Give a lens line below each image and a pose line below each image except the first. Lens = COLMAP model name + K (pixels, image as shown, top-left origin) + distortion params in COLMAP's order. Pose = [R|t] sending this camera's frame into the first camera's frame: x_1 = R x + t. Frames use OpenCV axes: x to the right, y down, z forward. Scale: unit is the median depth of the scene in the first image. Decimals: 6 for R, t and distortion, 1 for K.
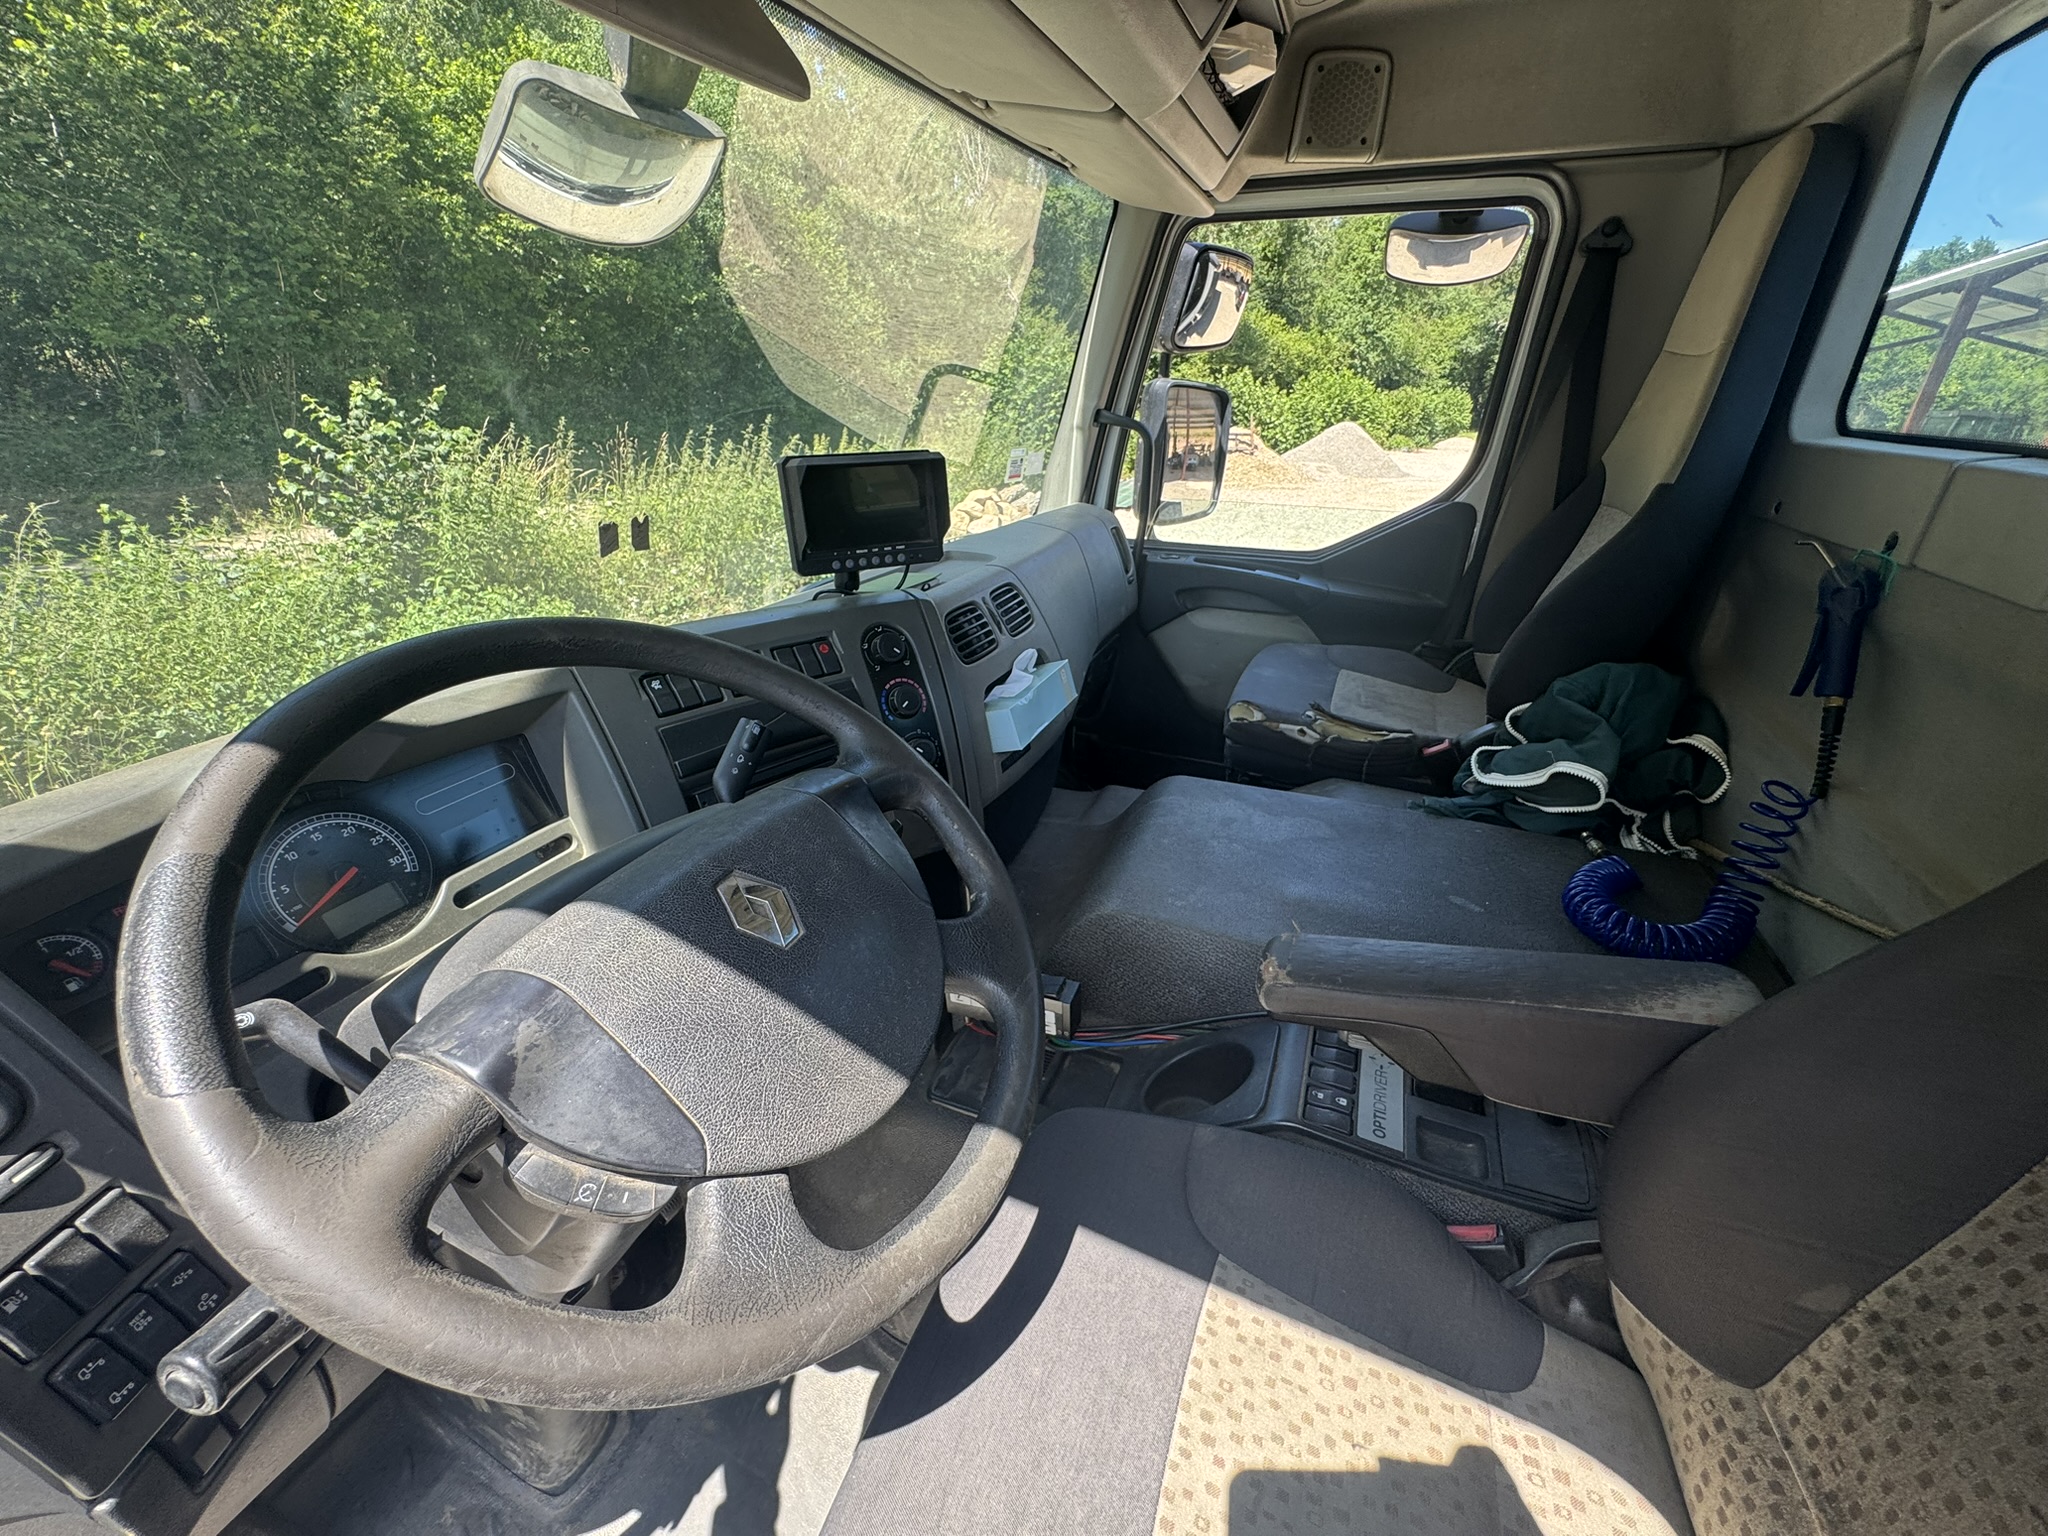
lens RADIAL K [[825.8, 0, 1023.7], [0, 825.8, 767.5], [0, 0, 1]] dist [-0.002065, -0.000080]
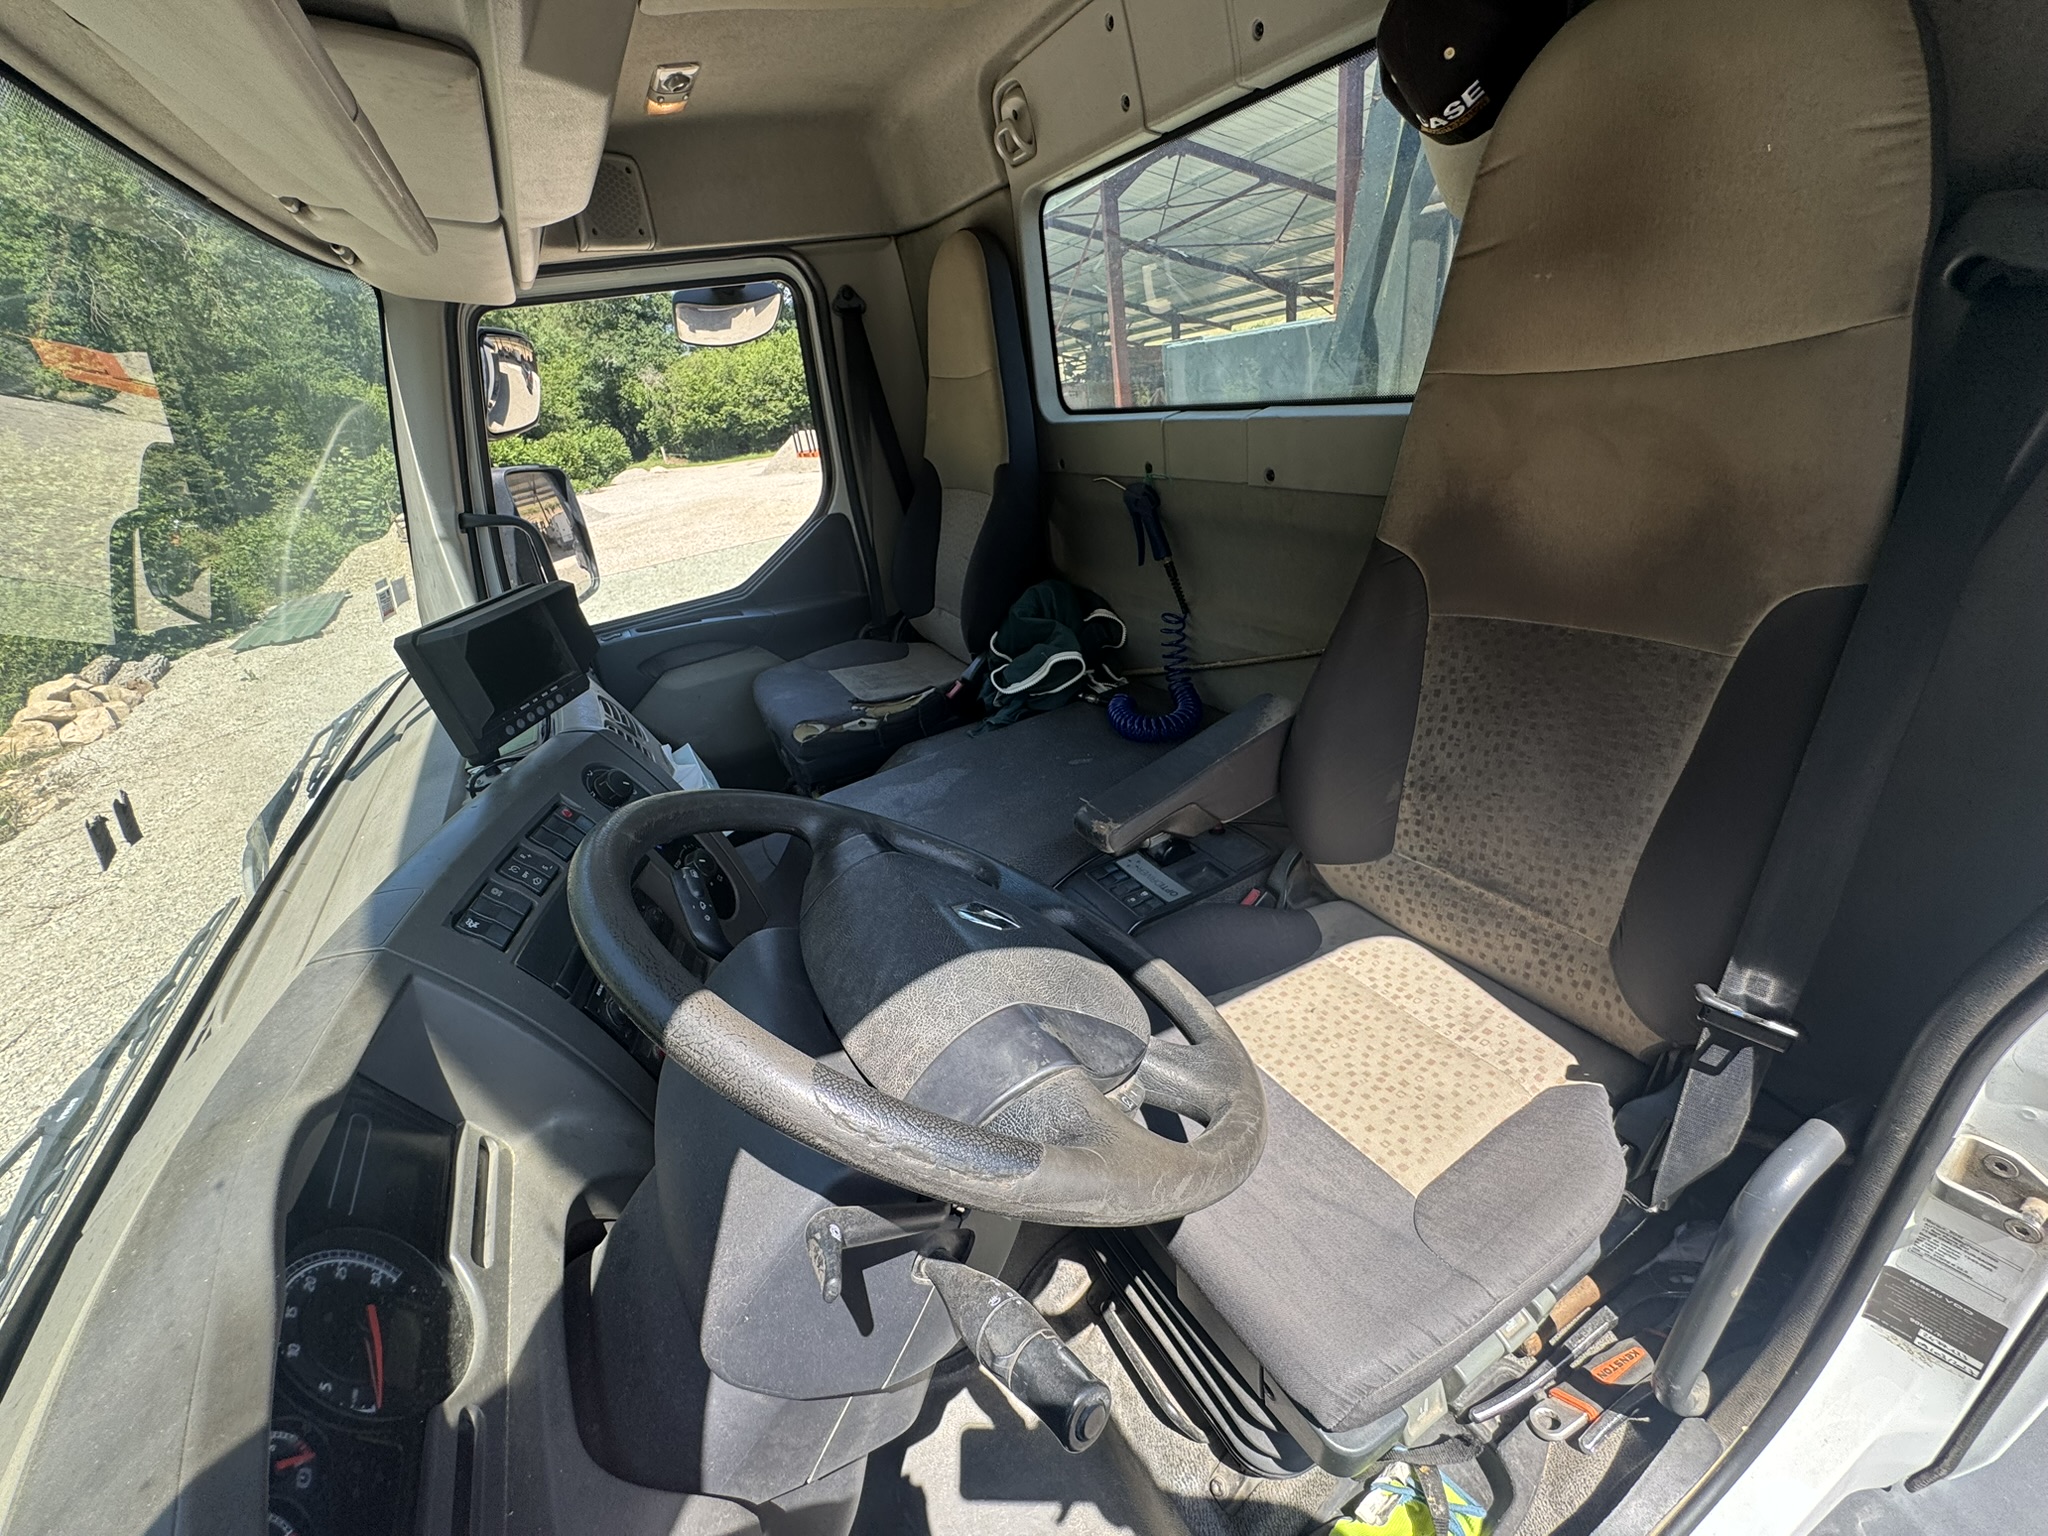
lens RADIAL K [[825.8, 0, 1021.8], [0, 825.8, 768.9], [0, 0, 1]] dist [-0.002065, -0.000080]
pose [[0.613442, -0.436866, 0.657903, -0.335691], [0.460525, 0.874642, 0.151384, -0.061665], [-0.641564, 0.210116, 0.737731, 0.003474]]
